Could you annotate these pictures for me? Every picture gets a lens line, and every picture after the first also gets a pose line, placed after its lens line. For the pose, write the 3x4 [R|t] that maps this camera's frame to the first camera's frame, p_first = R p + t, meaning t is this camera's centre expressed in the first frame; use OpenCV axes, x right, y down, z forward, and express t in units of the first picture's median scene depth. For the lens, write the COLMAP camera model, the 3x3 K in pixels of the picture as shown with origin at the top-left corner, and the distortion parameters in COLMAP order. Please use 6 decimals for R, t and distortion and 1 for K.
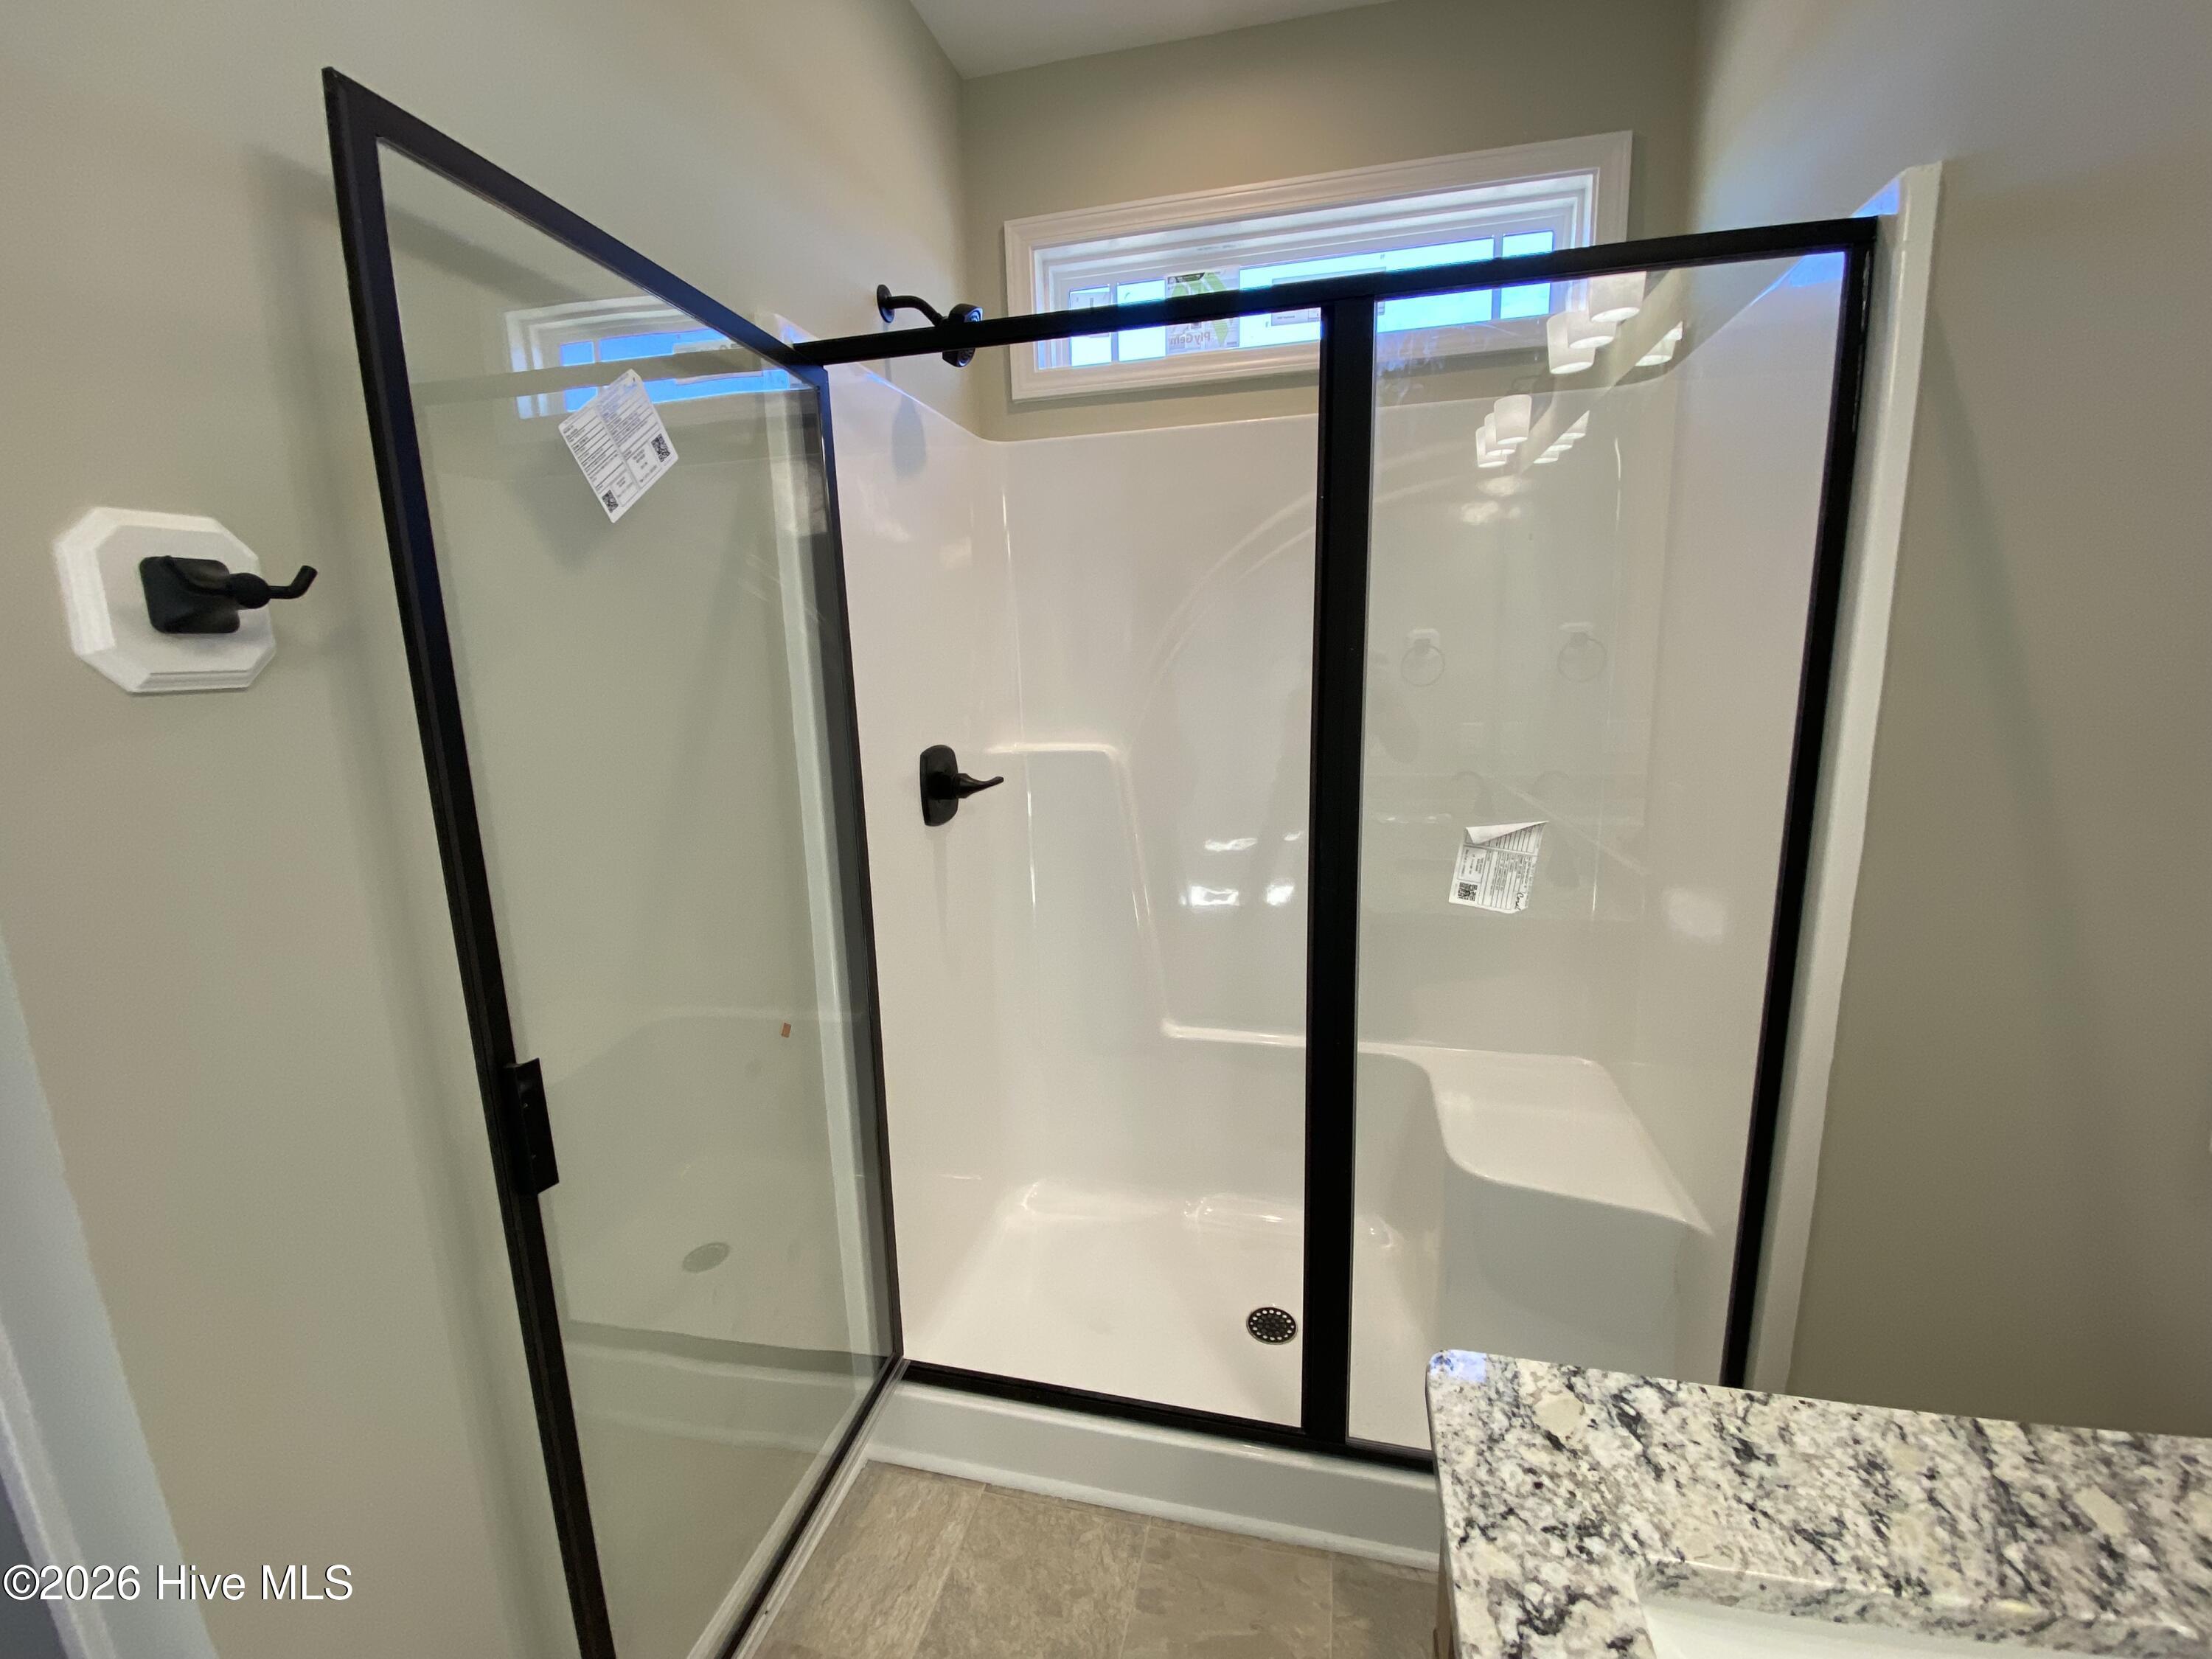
lens RADIAL K [[894.3, 0, 1109.6], [0, 894.3, 836.8], [0, 0, 1]] dist [0.025552, -0.022303]
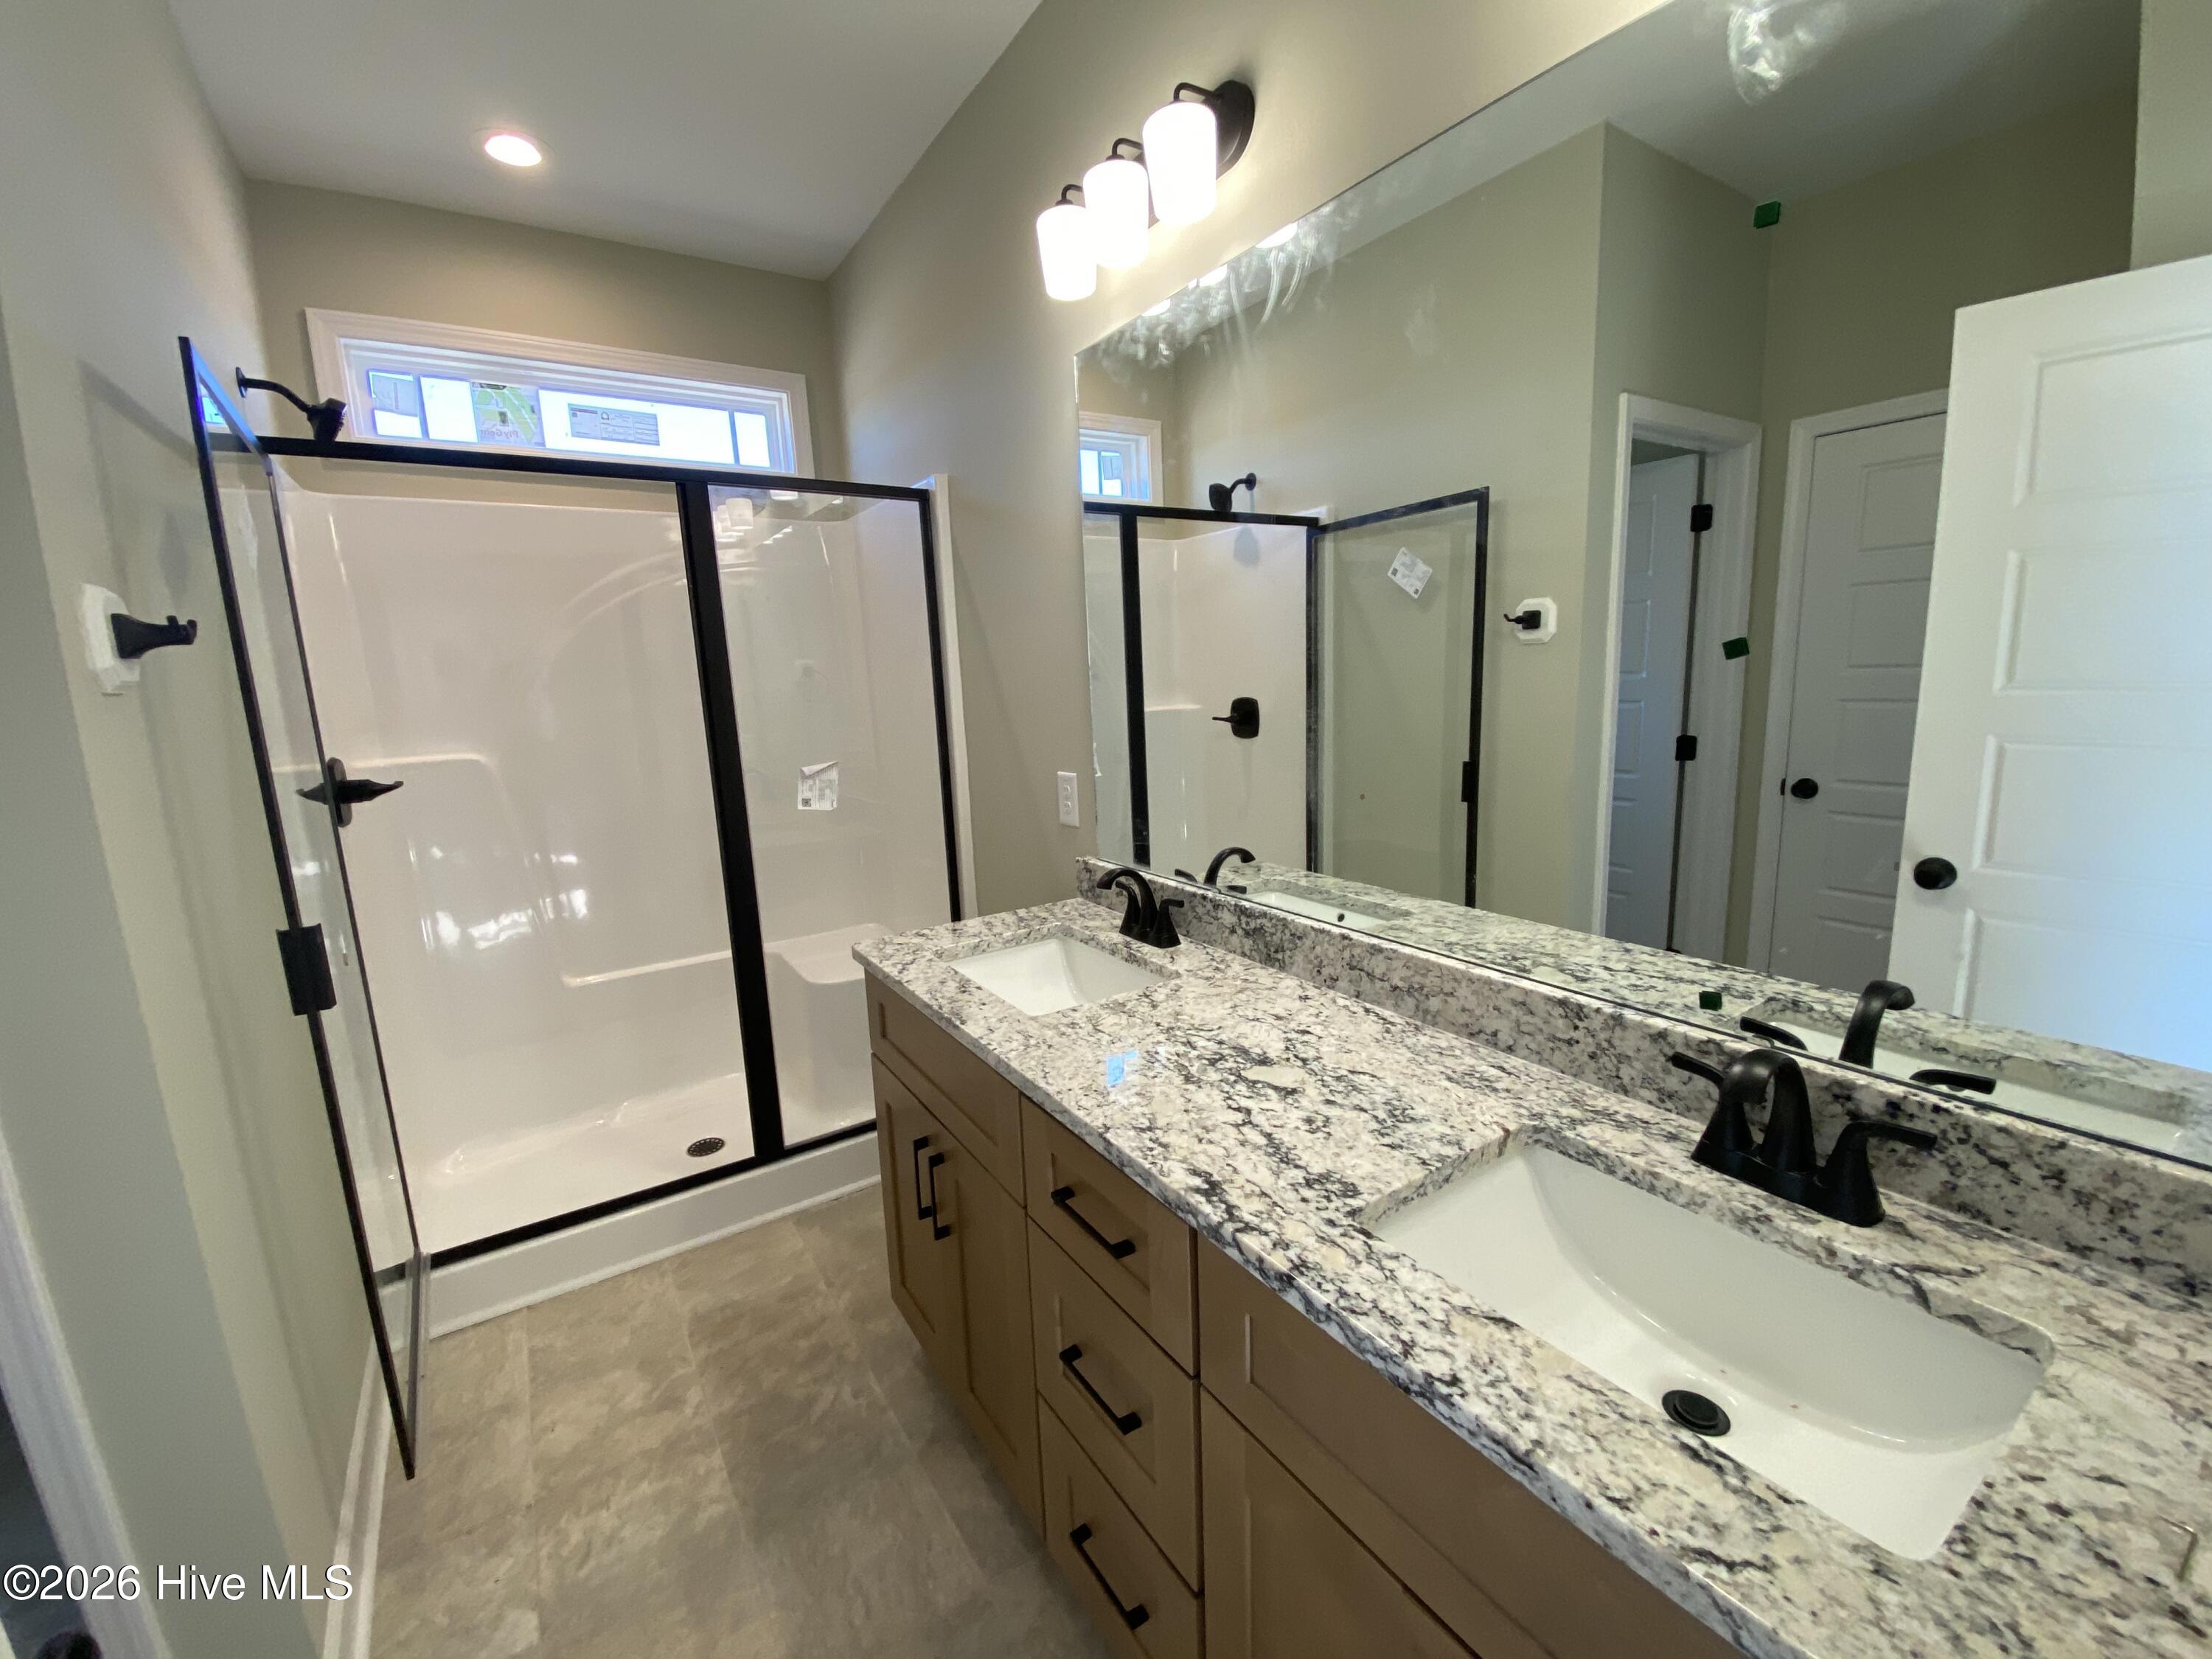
lens RADIAL K [[894.3, 0, 1109.6], [0, 894.3, 836.8], [0, 0, 1]] dist [0.025552, -0.022303]
pose [[0.678545, -0.131201, 0.722746, -0.533081], [0.158141, 0.986939, 0.030690, 0.174057], [-0.717334, 0.093471, 0.690431, -0.736918]]
